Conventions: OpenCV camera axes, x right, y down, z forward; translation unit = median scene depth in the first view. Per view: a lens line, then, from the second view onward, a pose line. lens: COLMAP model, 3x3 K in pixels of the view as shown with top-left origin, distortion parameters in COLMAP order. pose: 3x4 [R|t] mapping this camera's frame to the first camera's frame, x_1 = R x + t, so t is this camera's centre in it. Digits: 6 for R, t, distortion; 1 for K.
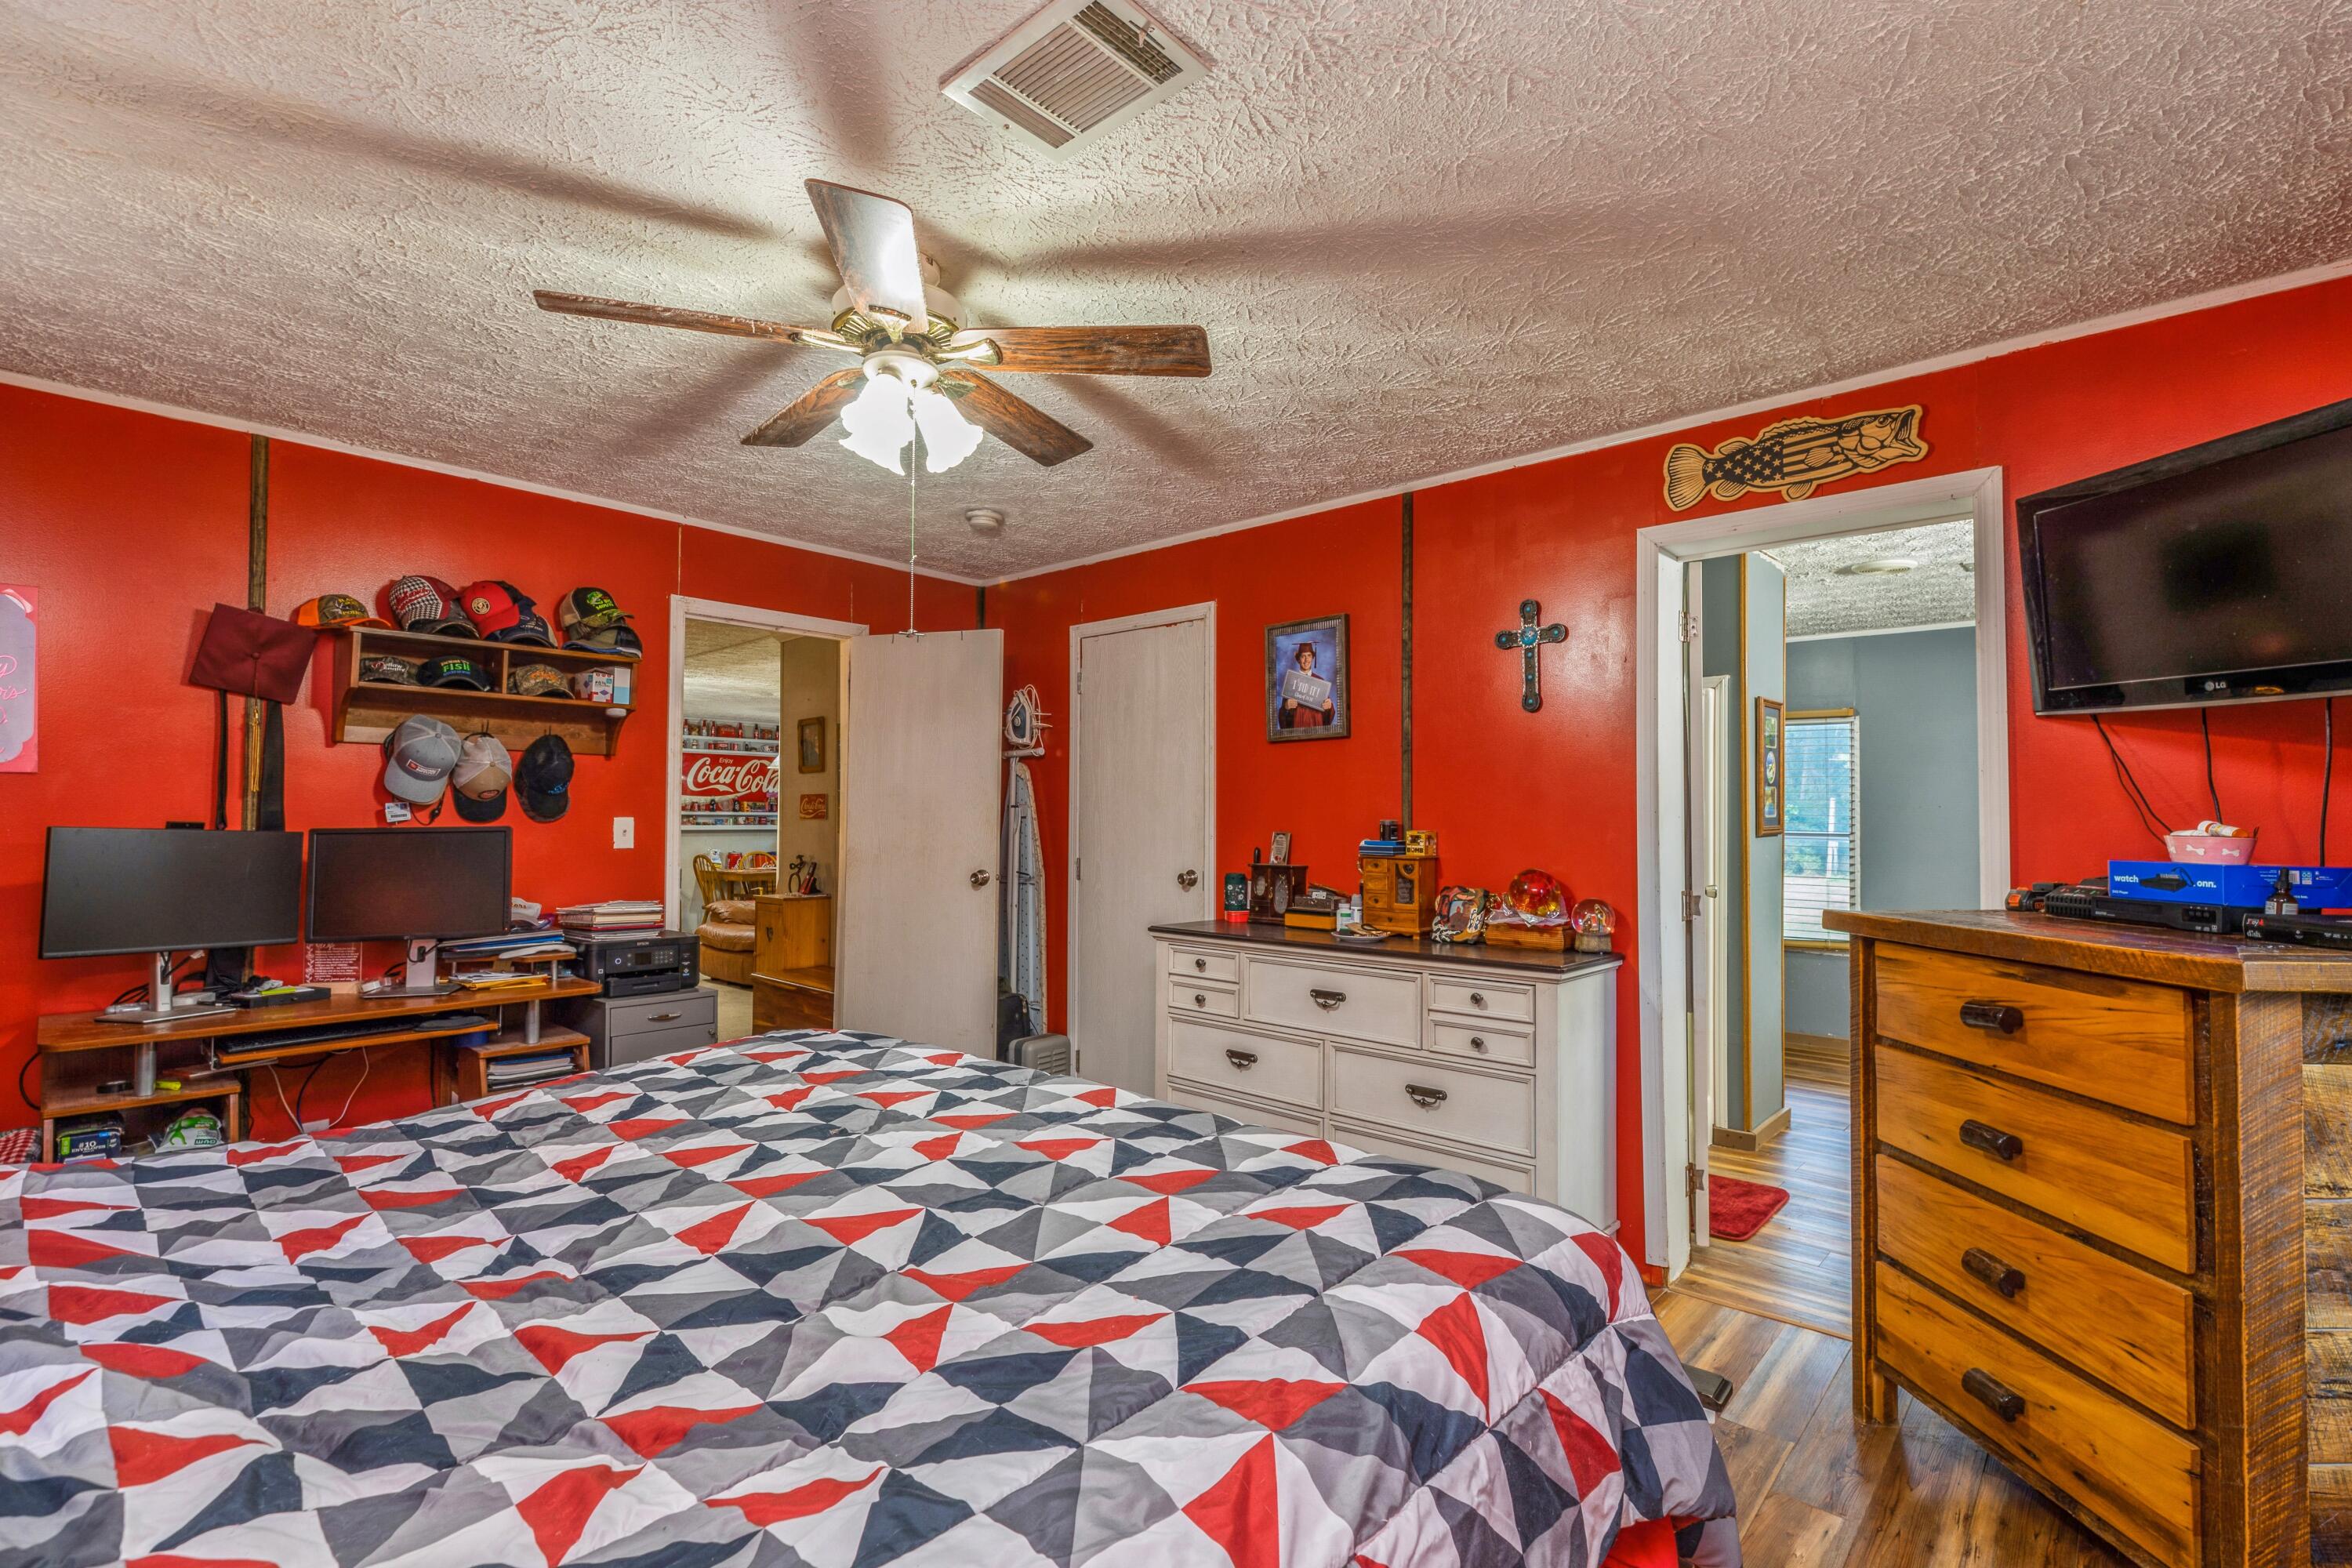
lens RADIAL K [[1054.1, 0, 1170.4], [0, 1054.1, 782.2], [0, 0, 1]] dist [0.003713, 0.000910]
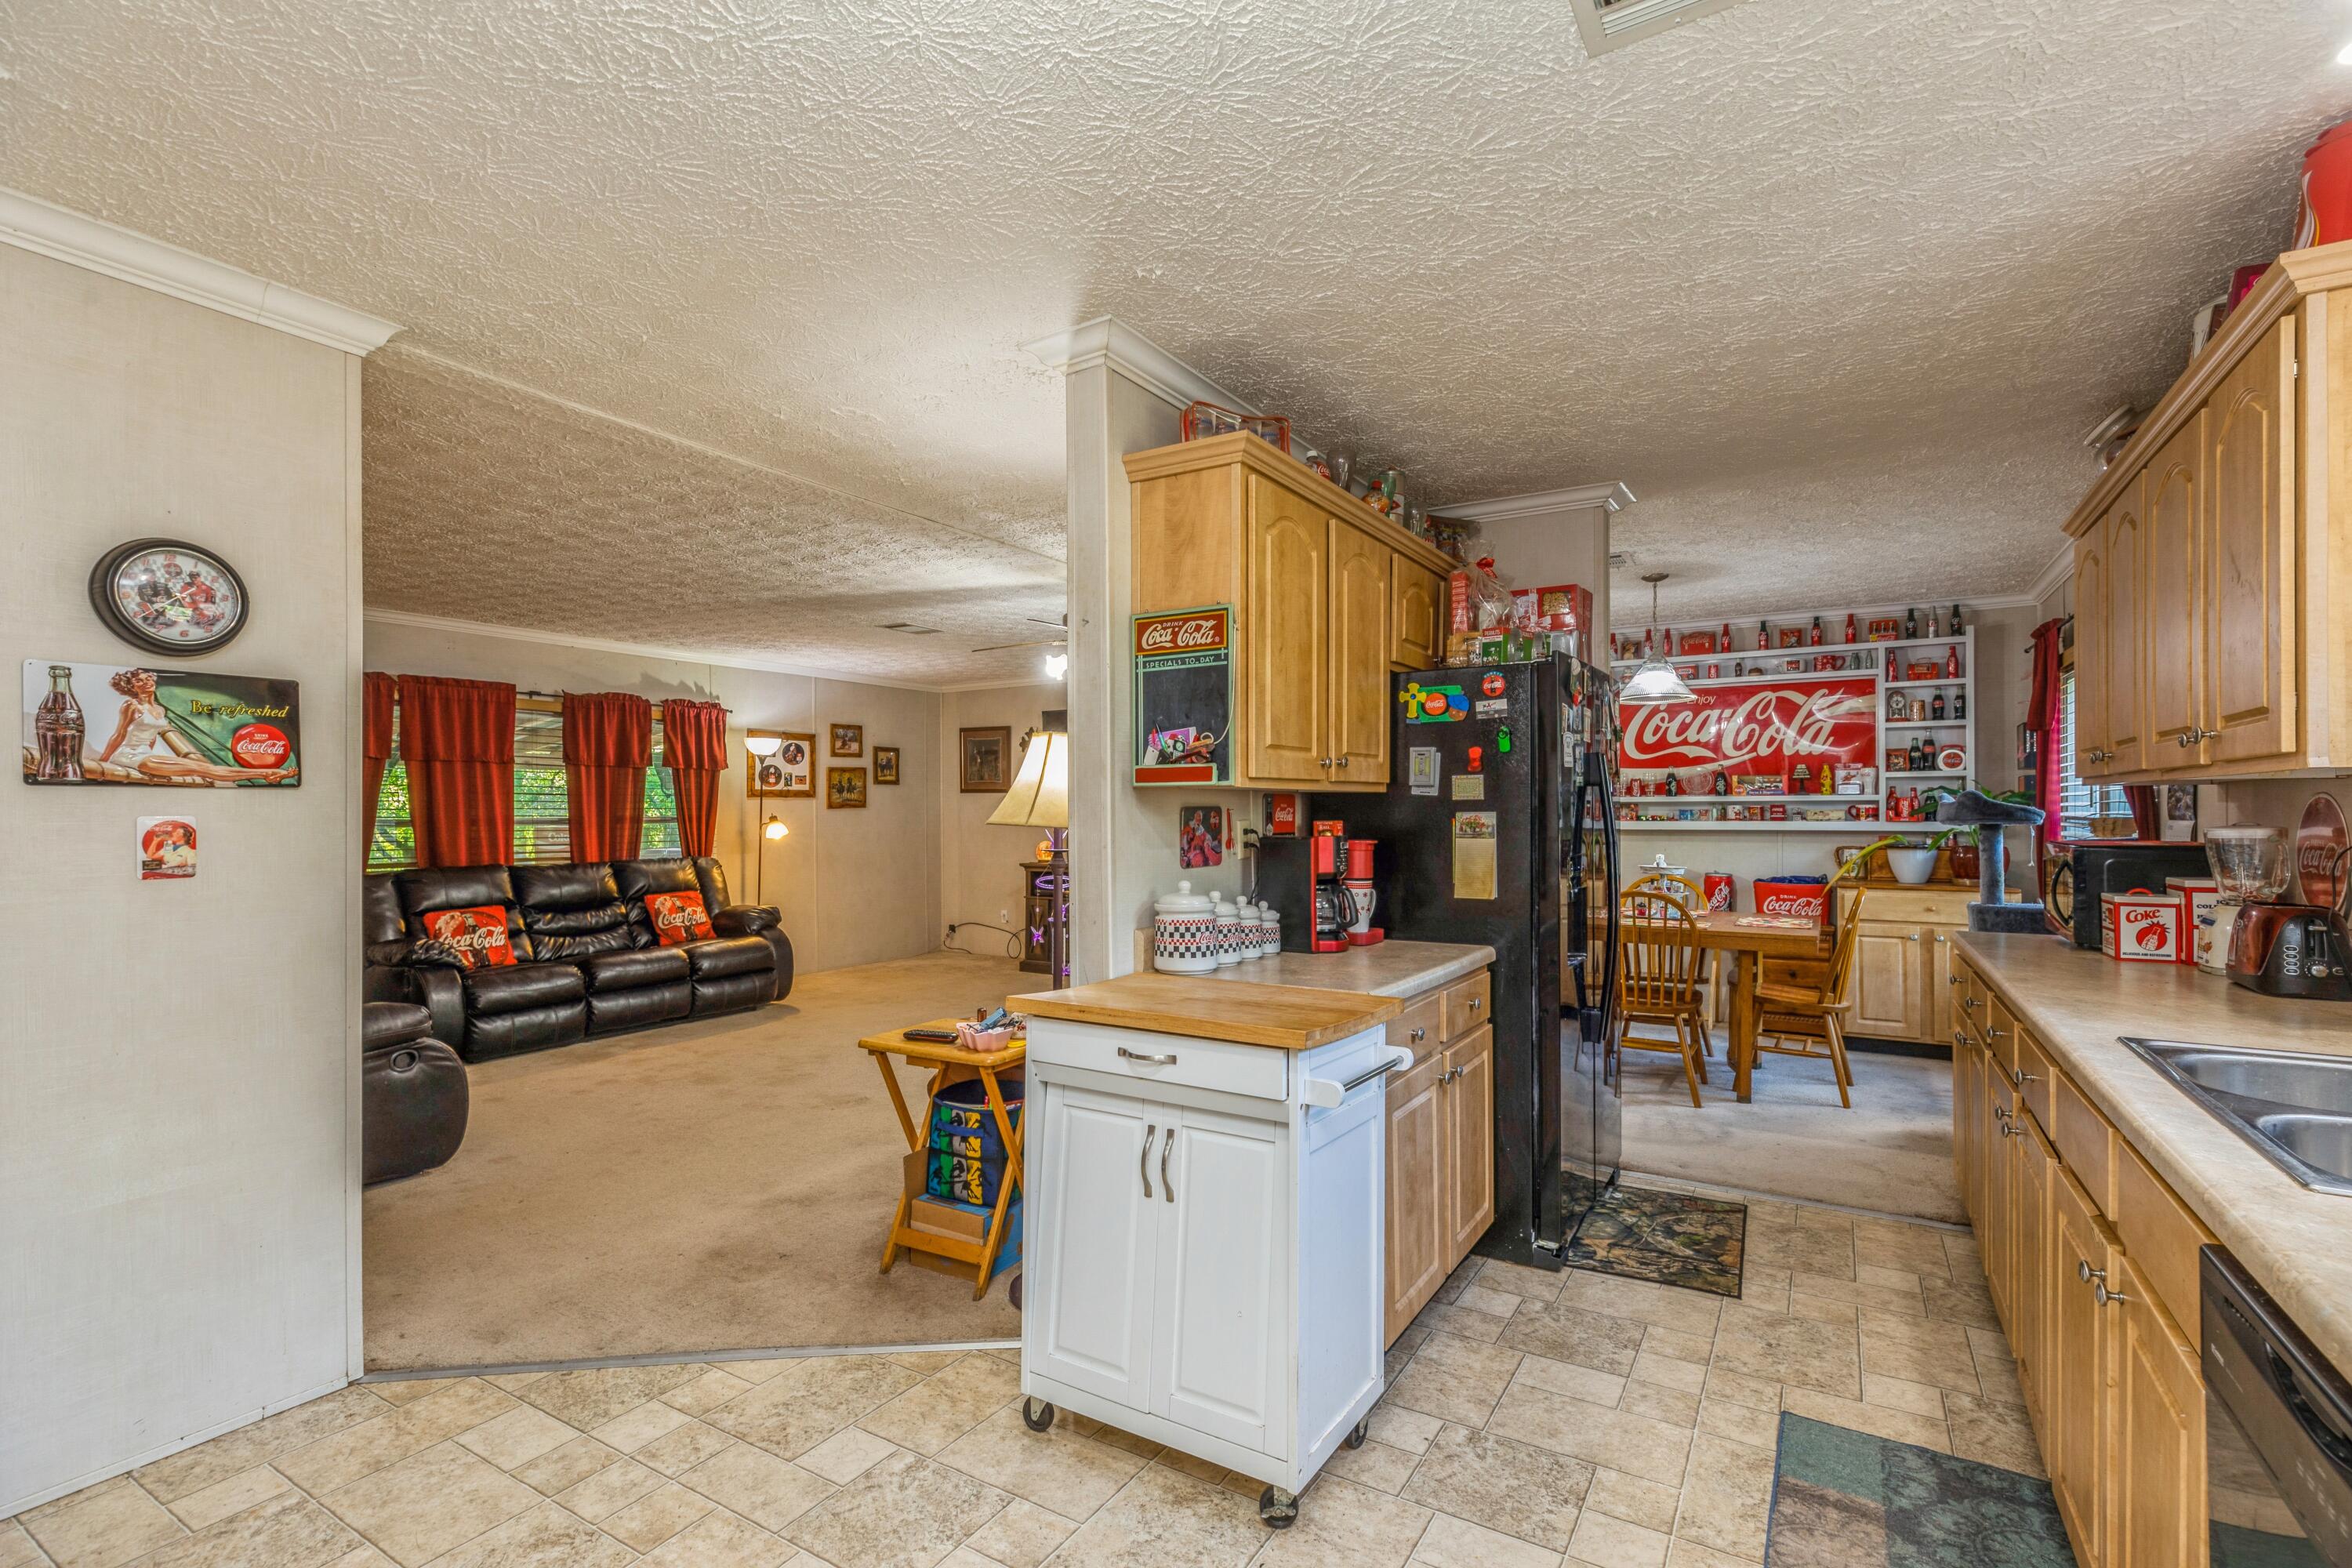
lens RADIAL K [[1054.1, 0, 1181.6], [0, 1054.1, 808.0], [0, 0, 1]] dist [0.003713, 0.000910]
pose [[0.195882, -0.004238, -0.980618, 0.045123], [0.038111, 0.999268, 0.003295, 0.022334], [0.979887, -0.038018, 0.195900, 0.642281]]
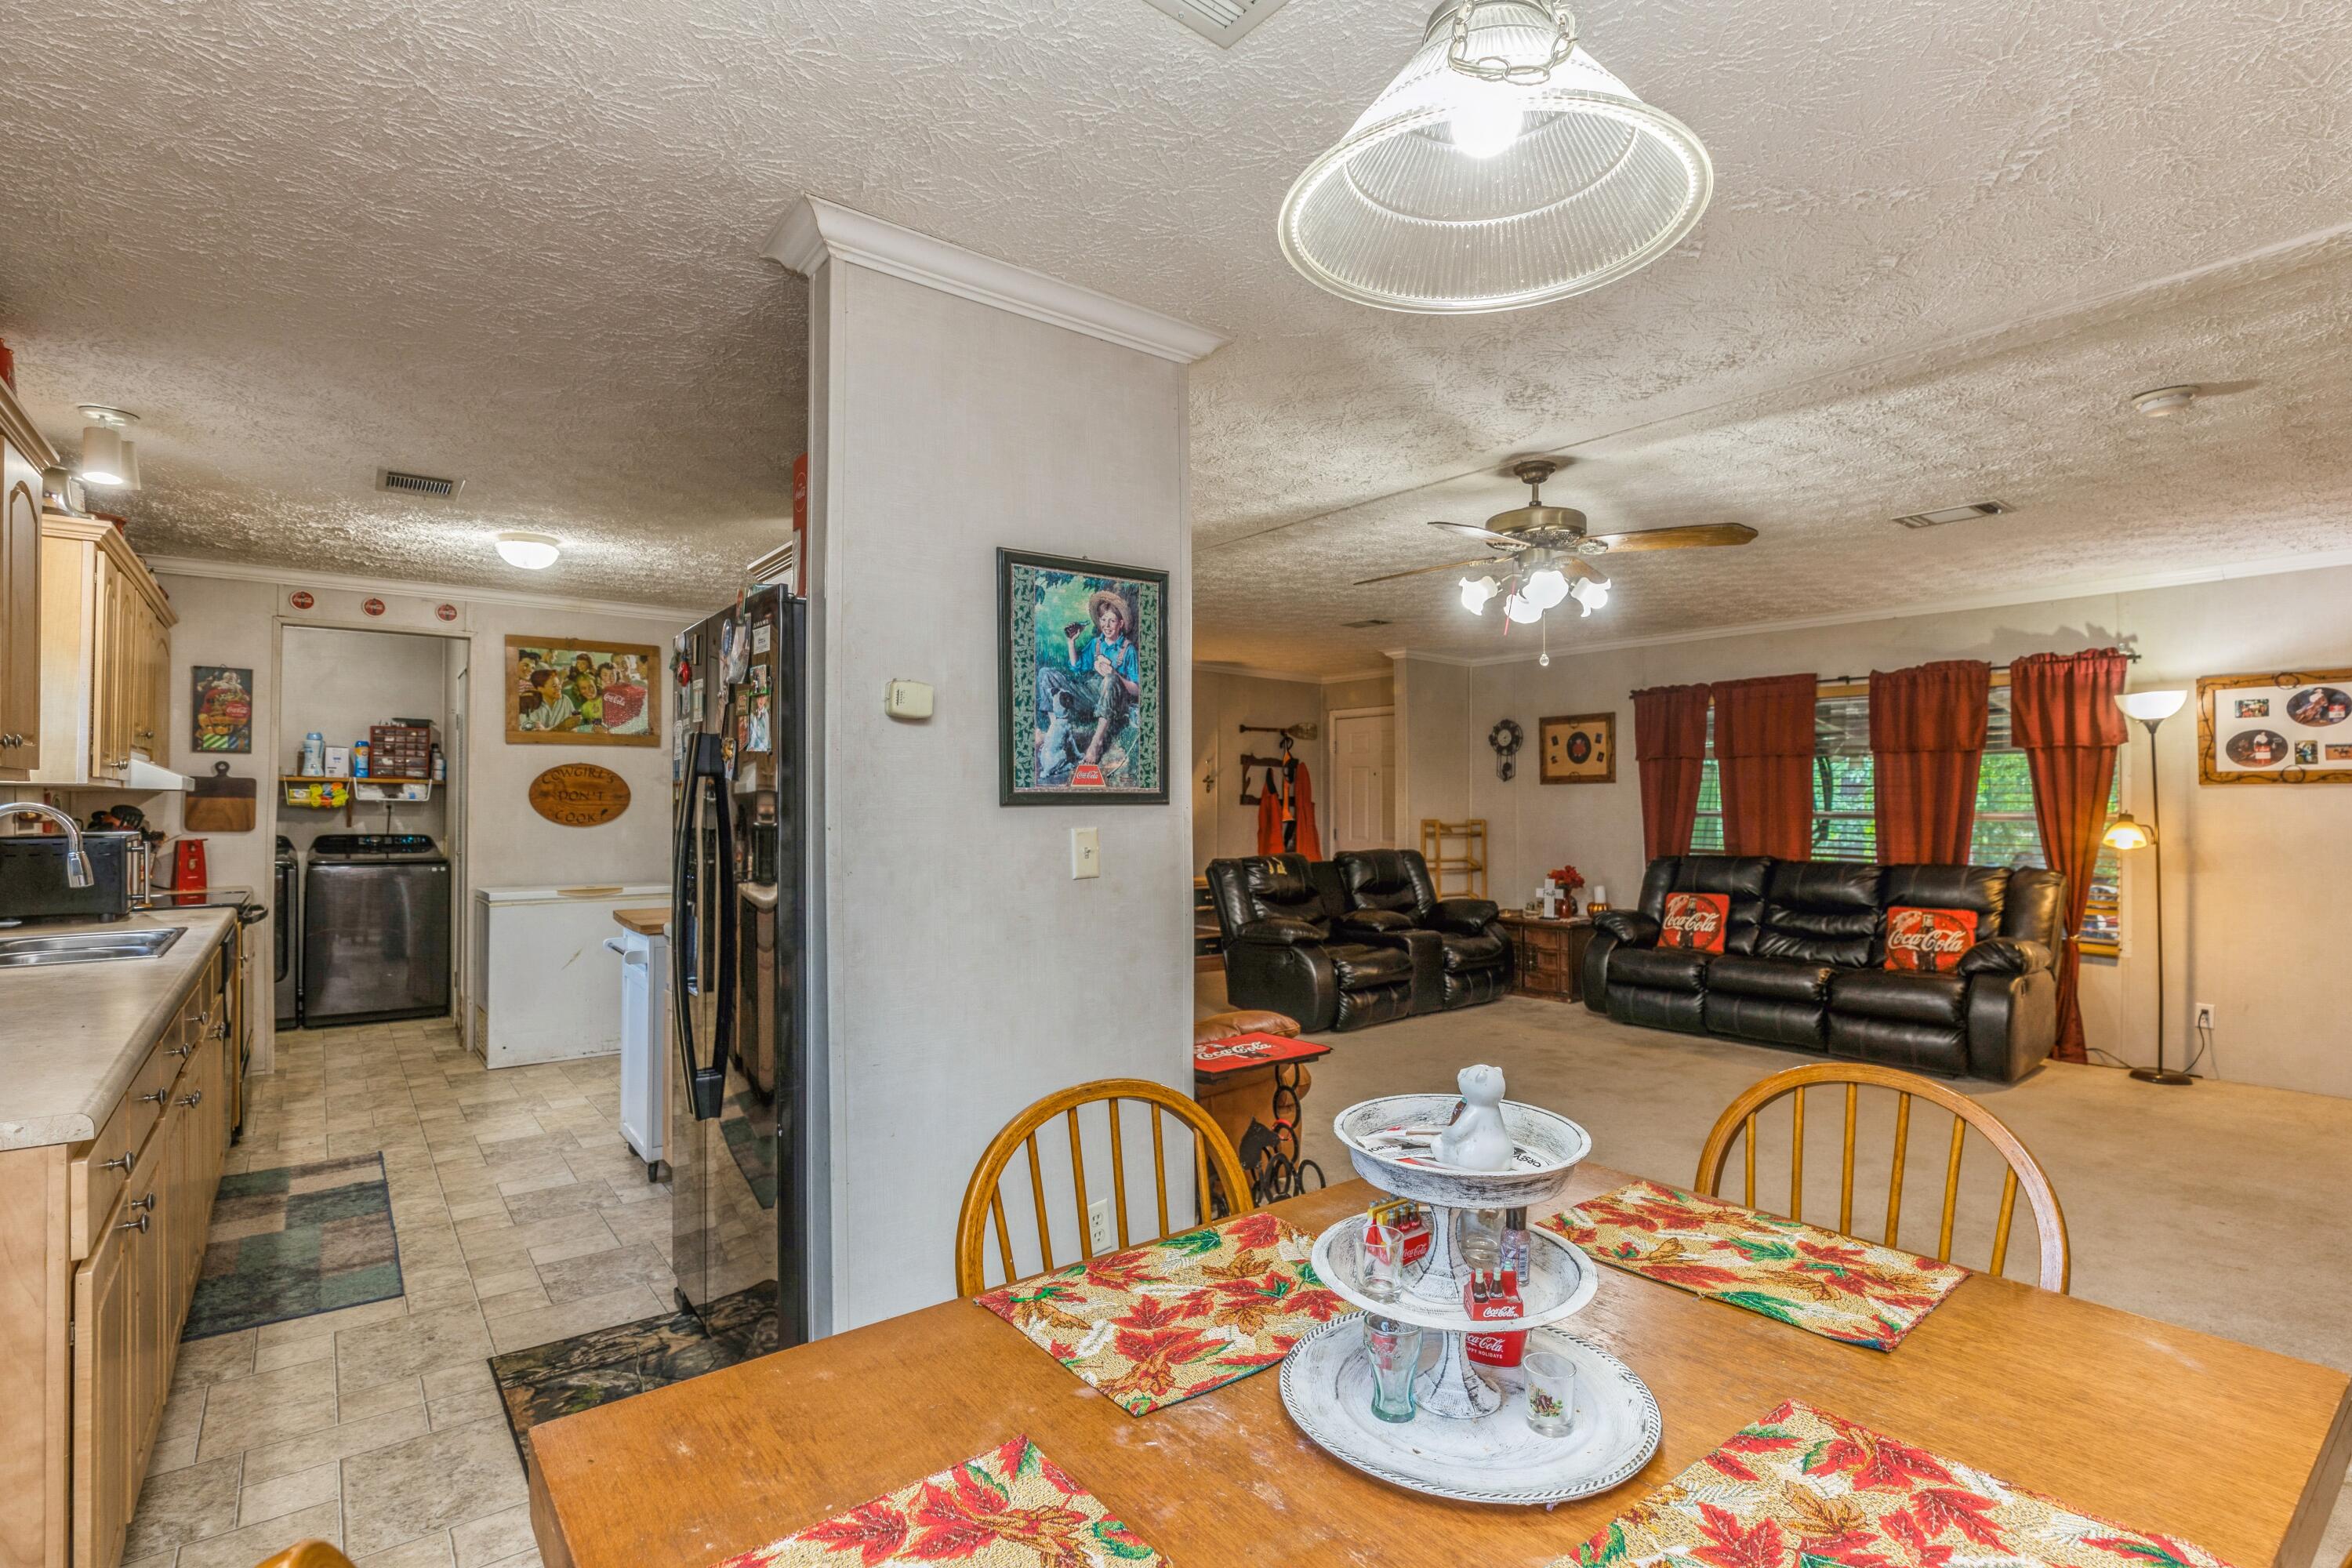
lens RADIAL K [[1117.2, 0, 1193.2], [0, 1117.2, 795.7], [0, 0, 1]] dist [-0.001163, 0.002180]
pose [[-0.989326, -0.003447, 0.145676, -0.323928], [-0.009384, 0.999152, -0.040087, 0.033419], [-0.145414, -0.041026, -0.988520, 1.000301]]
